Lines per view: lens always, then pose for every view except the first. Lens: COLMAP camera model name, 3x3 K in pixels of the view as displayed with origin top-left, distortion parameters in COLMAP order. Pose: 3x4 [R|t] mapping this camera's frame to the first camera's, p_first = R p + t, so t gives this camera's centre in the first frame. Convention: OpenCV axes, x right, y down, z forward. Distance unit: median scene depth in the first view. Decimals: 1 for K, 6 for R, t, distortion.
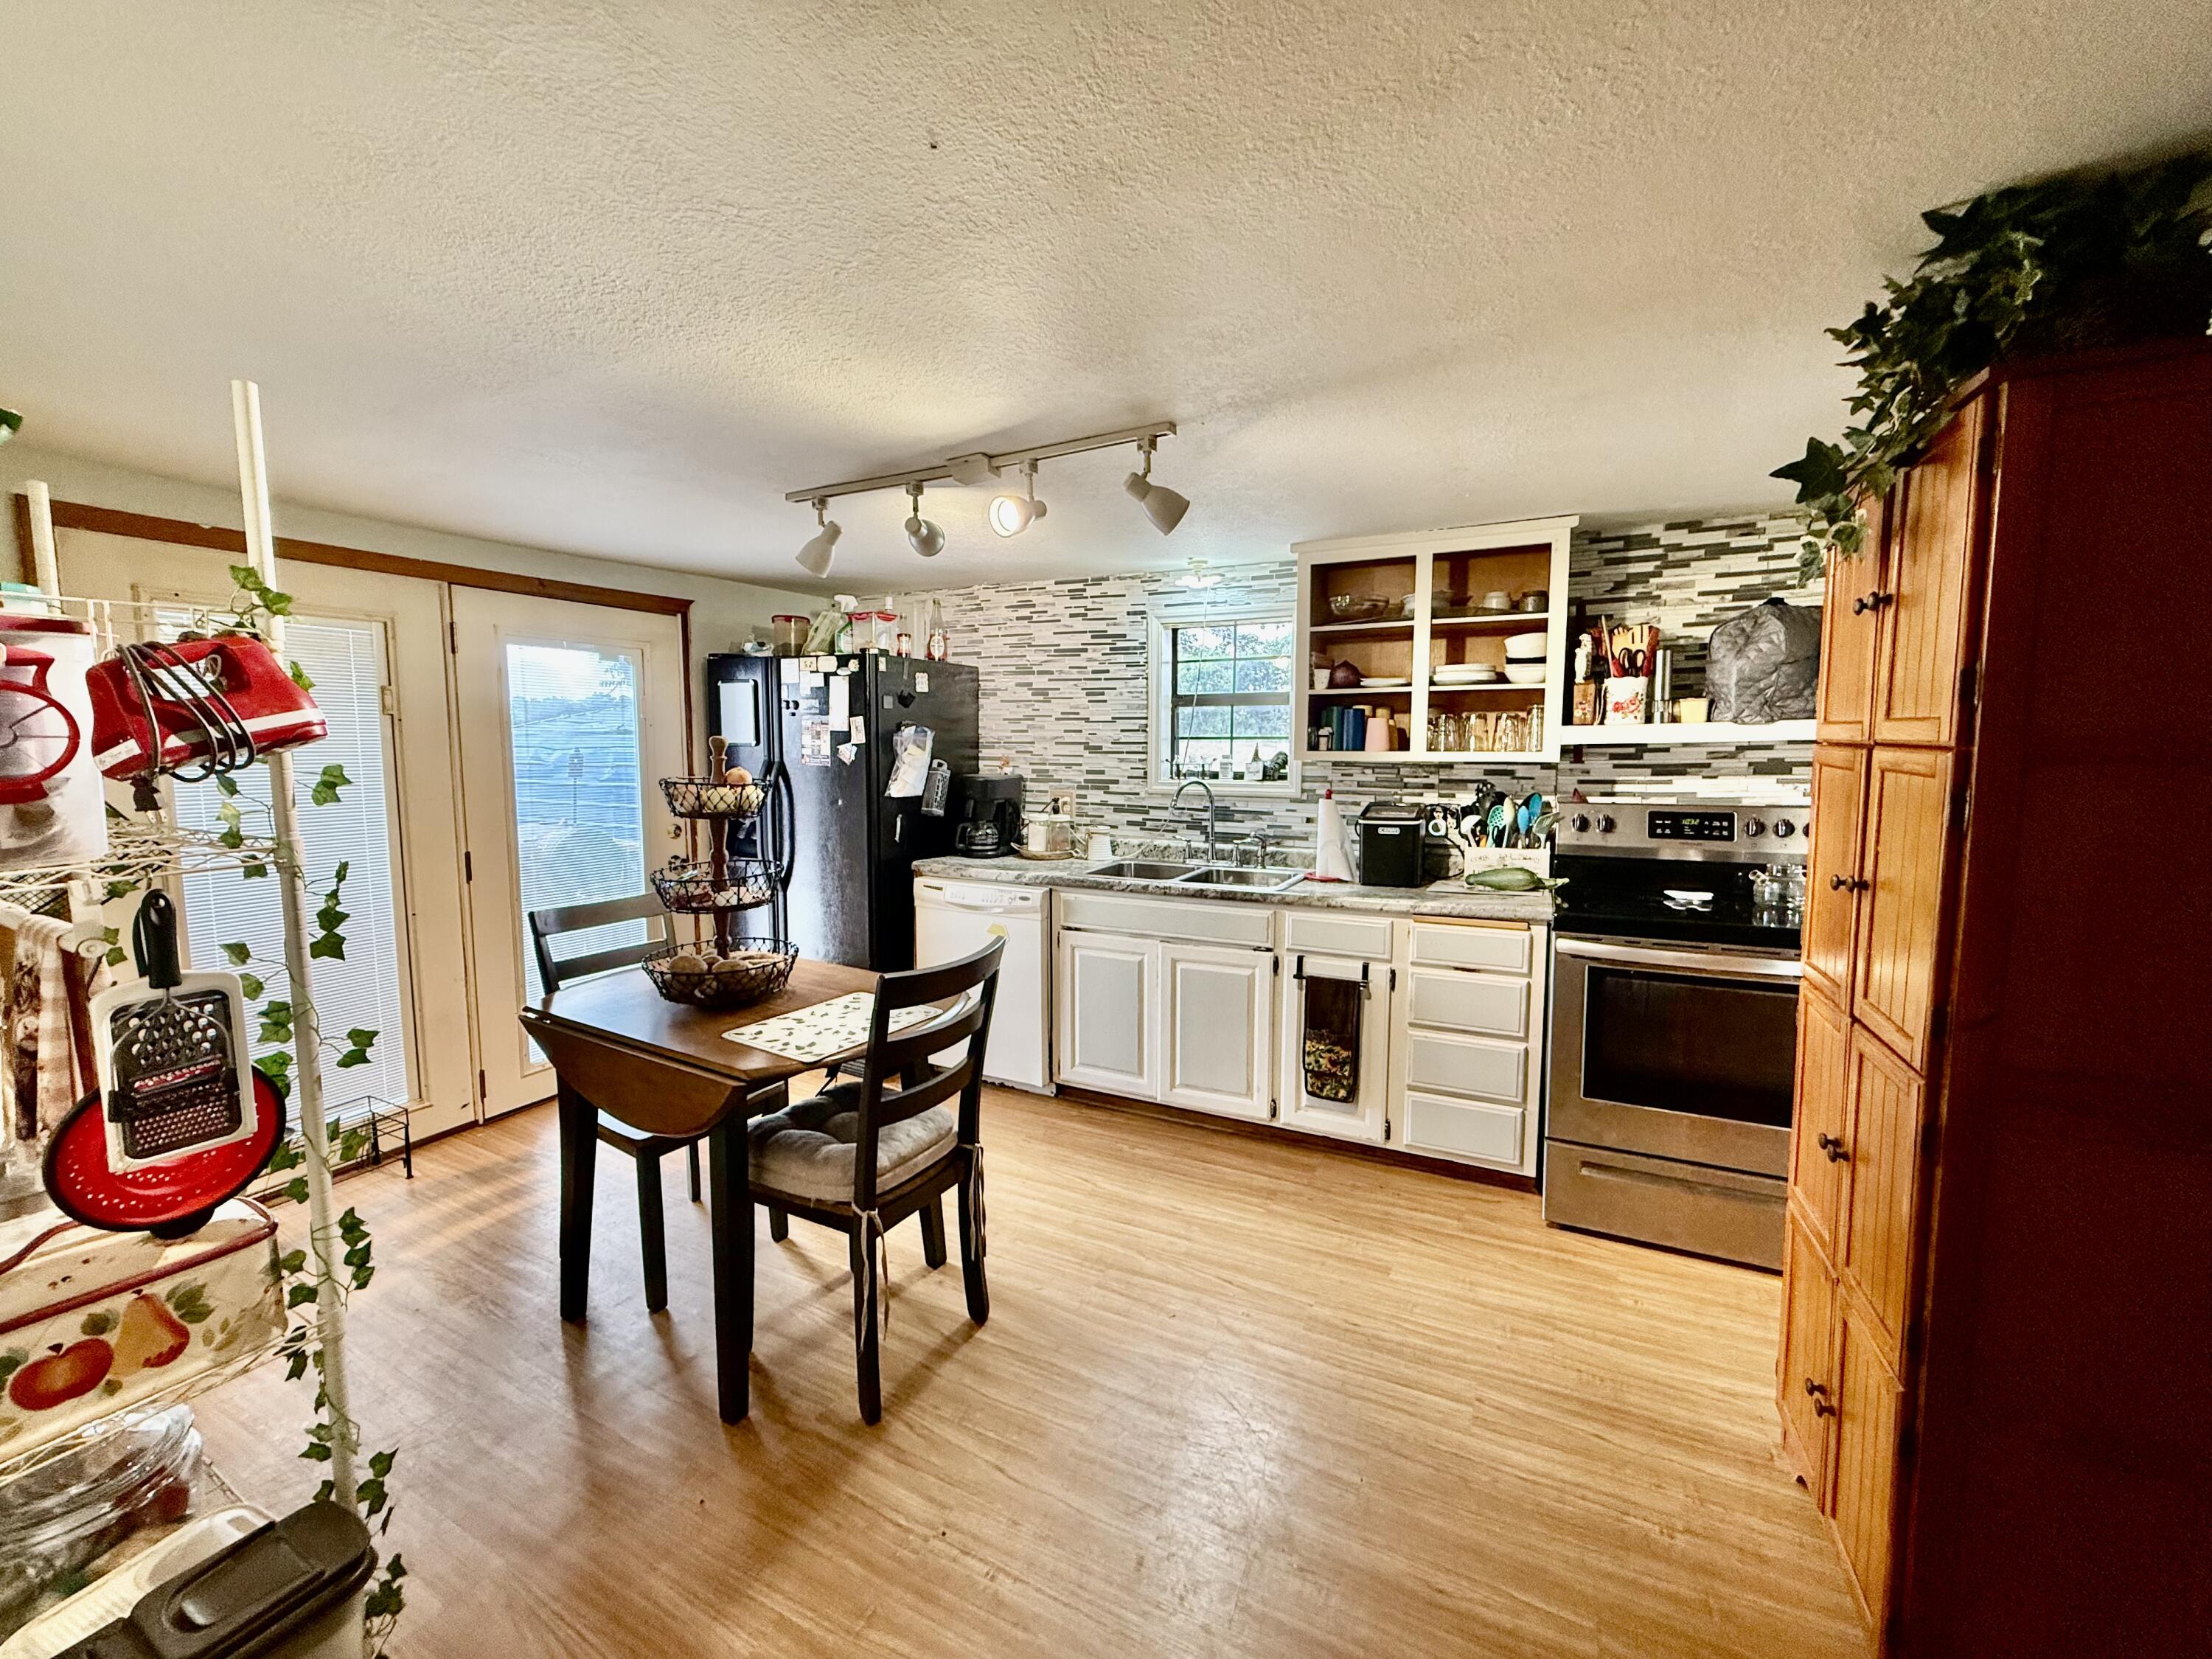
lens RADIAL K [[881.1, 0, 1096.2], [0, 881.1, 818.9], [0, 0, 1]] dist [0.002157, -0.001443]
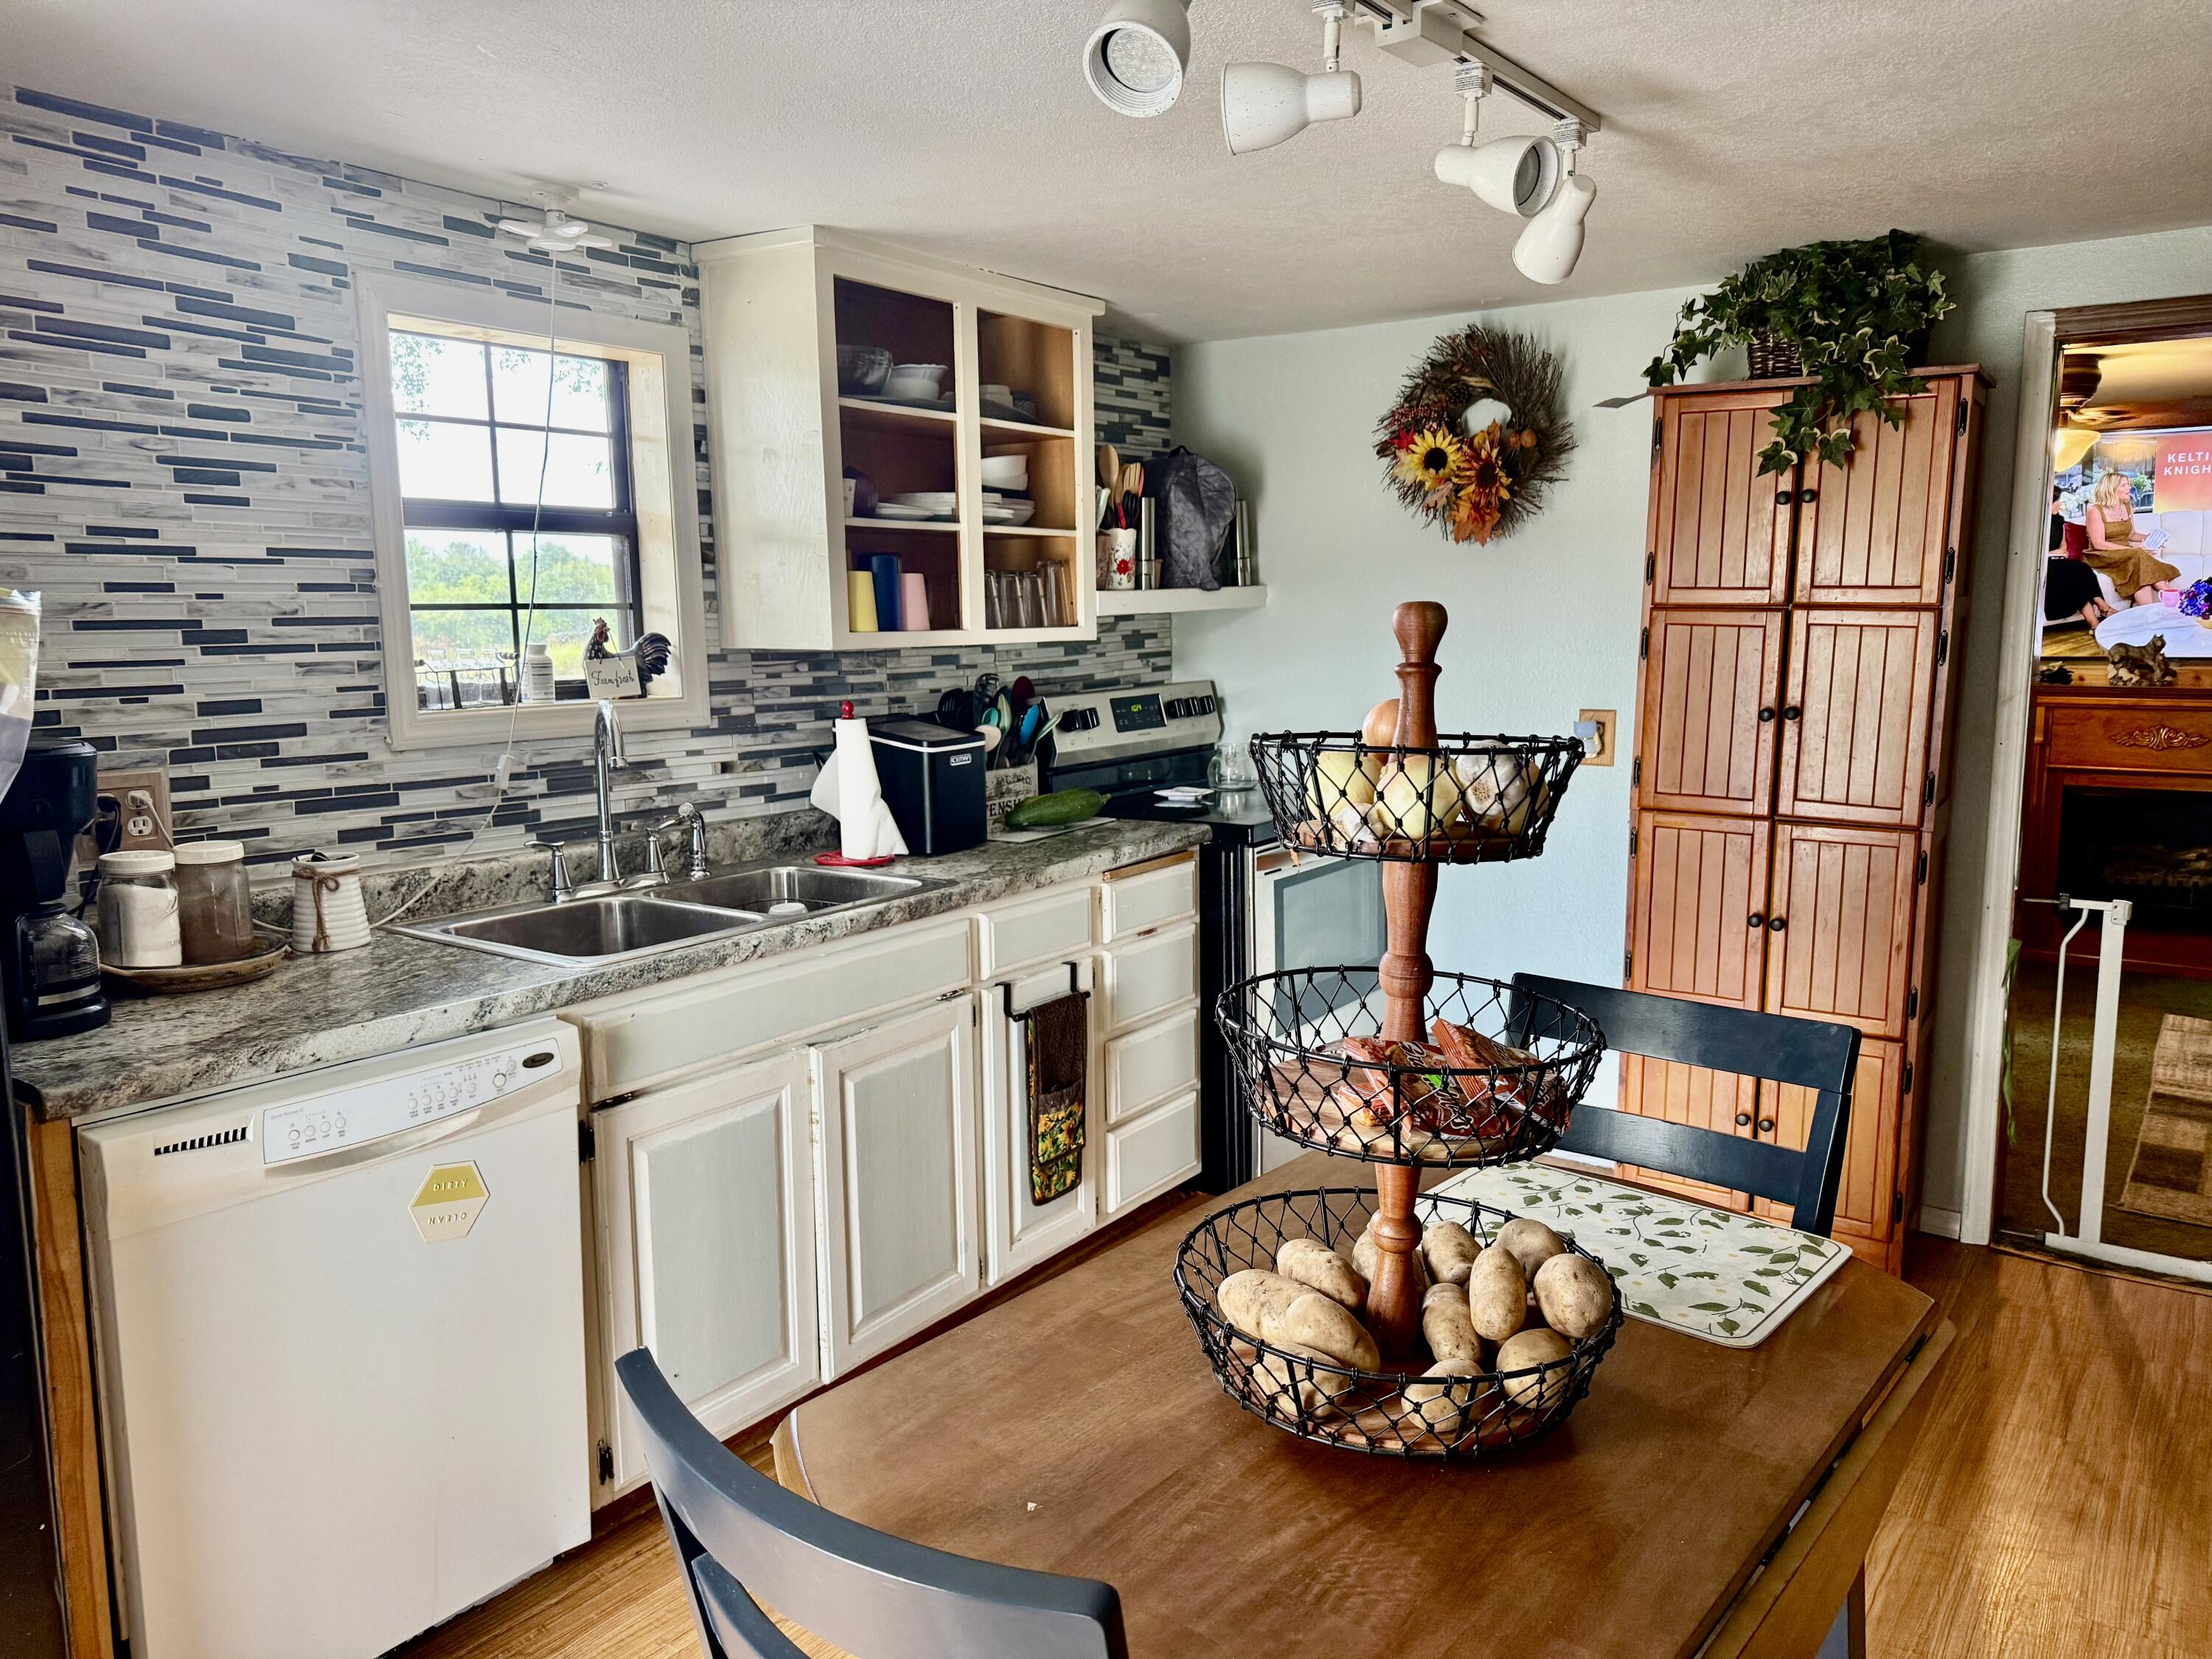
lens RADIAL K [[1551.1, 0, 1099.2], [0, 1551.1, 850.9], [0, 0, 1]] dist [0.035594, -0.048227]
pose [[0.160084, -0.153976, 0.975020, -0.641679], [0.094927, 0.985582, 0.140059, -0.059224], [-0.982528, 0.070135, 0.172393, 0.653586]]
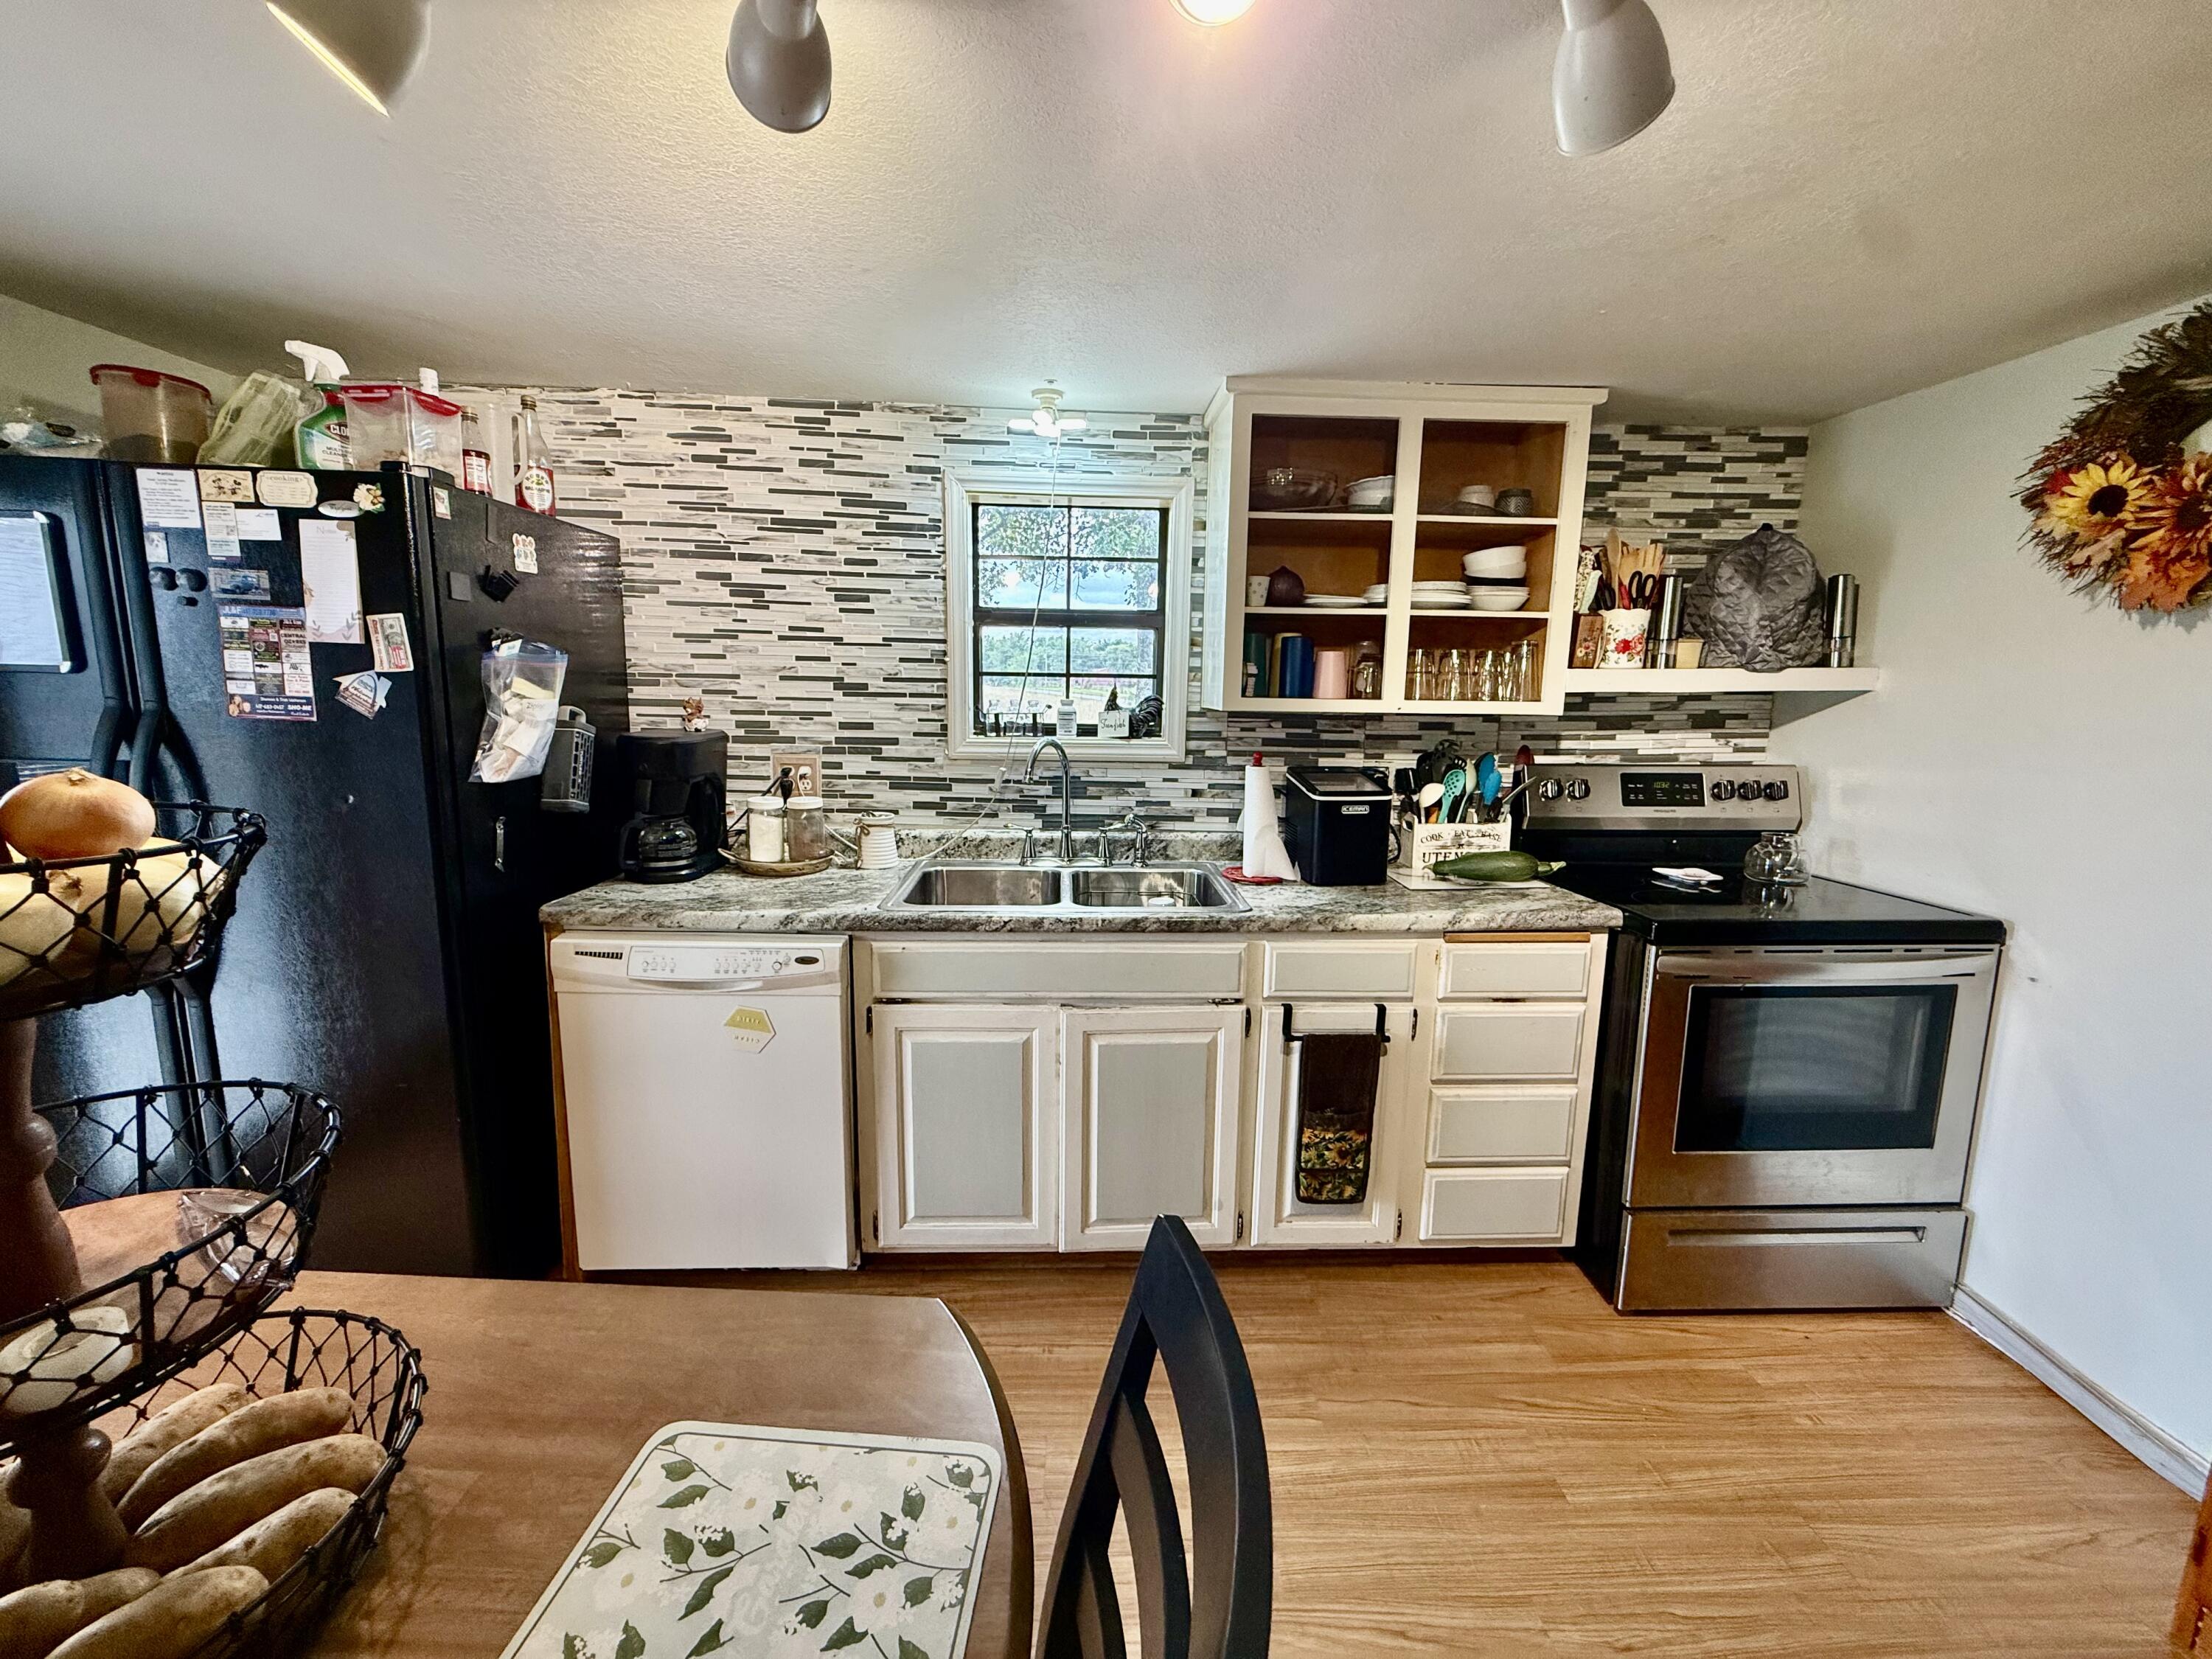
lens RADIAL K [[881.1, 0, 1102.8], [0, 881.1, 823.2], [0, 0, 1]] dist [0.002157, -0.001443]
pose [[0.873596, -0.062154, 0.482667, -0.179001], [0.025612, 0.996308, 0.081940, -0.036042], [-0.485978, -0.059221, 0.871963, 0.423981]]
